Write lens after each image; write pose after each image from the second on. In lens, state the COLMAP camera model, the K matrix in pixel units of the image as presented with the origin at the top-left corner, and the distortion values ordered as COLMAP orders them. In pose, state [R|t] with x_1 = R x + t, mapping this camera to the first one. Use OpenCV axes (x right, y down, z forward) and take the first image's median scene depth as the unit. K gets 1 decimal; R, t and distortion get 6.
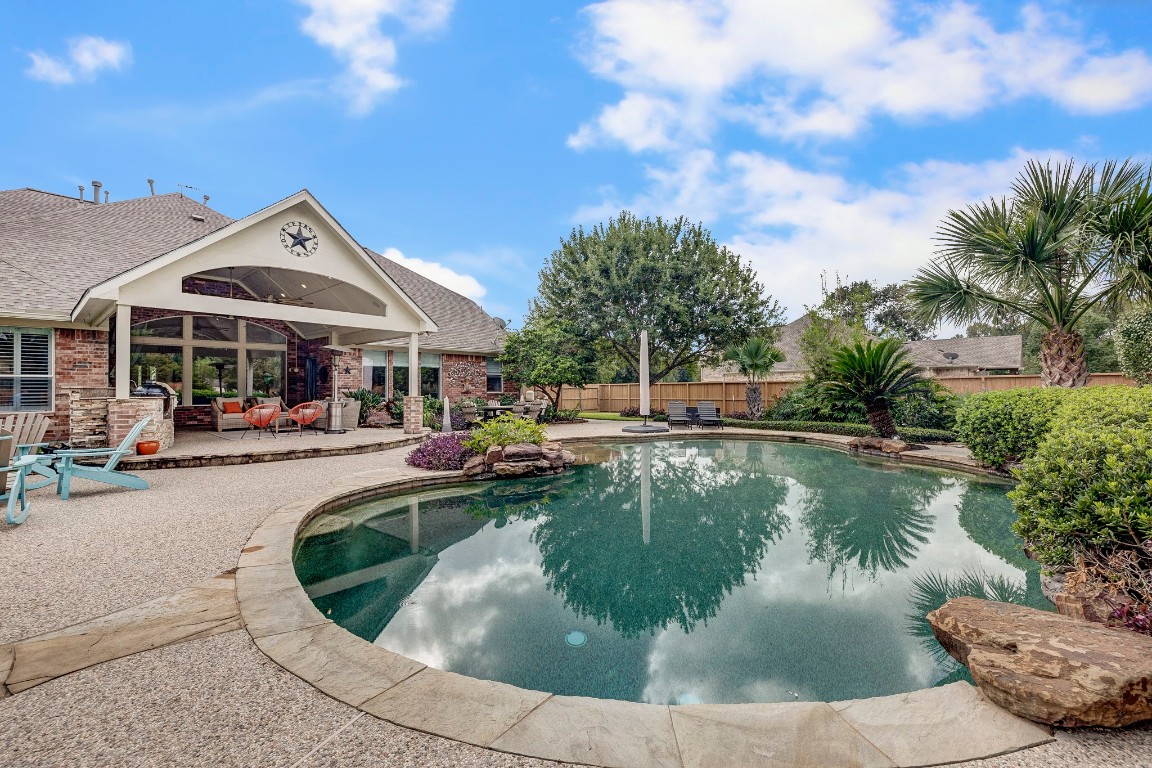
lens RADIAL K [[489.8, 0, 576.0], [0, 489.8, 384.0], [0, 0, 1]] dist [0.000960, 0.000288]
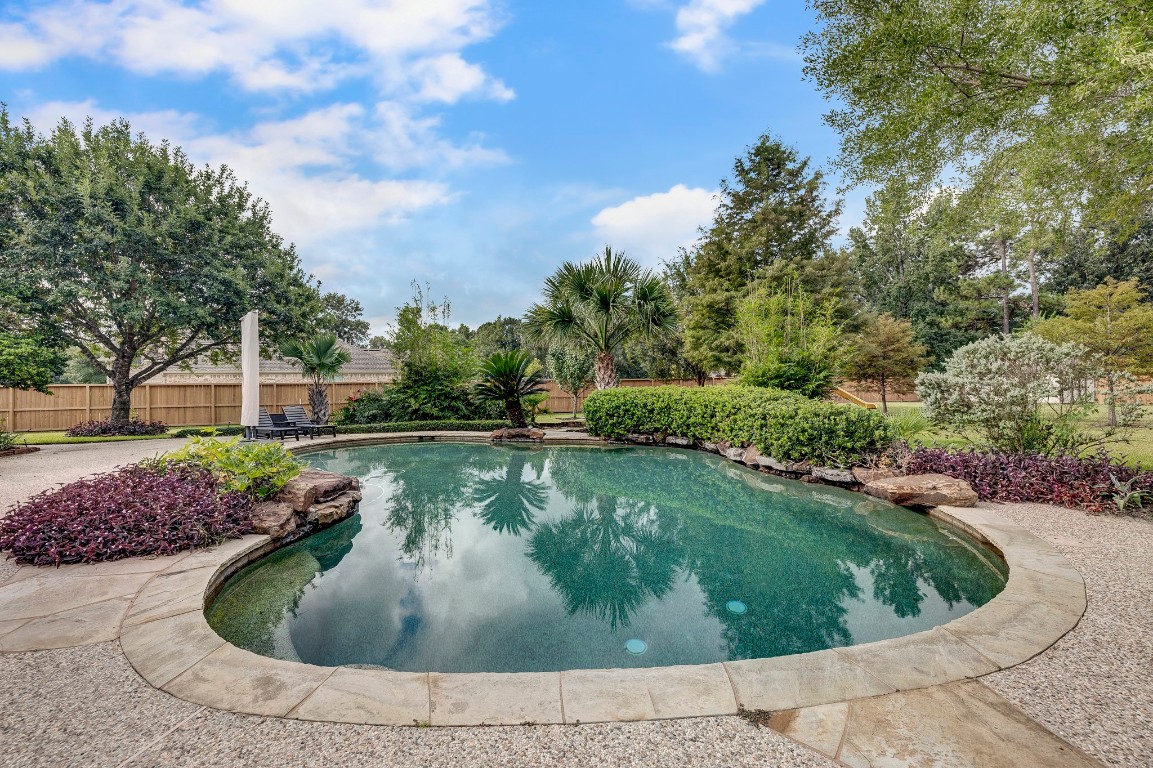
lens RADIAL K [[491.9, 0, 576.5], [0, 491.9, 384.0], [0, 0, 1]] dist [0.002101, -0.000035]
pose [[0.421566, 0.008213, 0.906760, -0.400160], [0.000069, 0.999959, -0.009089, 0.008107], [-0.906798, 0.003895, 0.421548, 0.298922]]
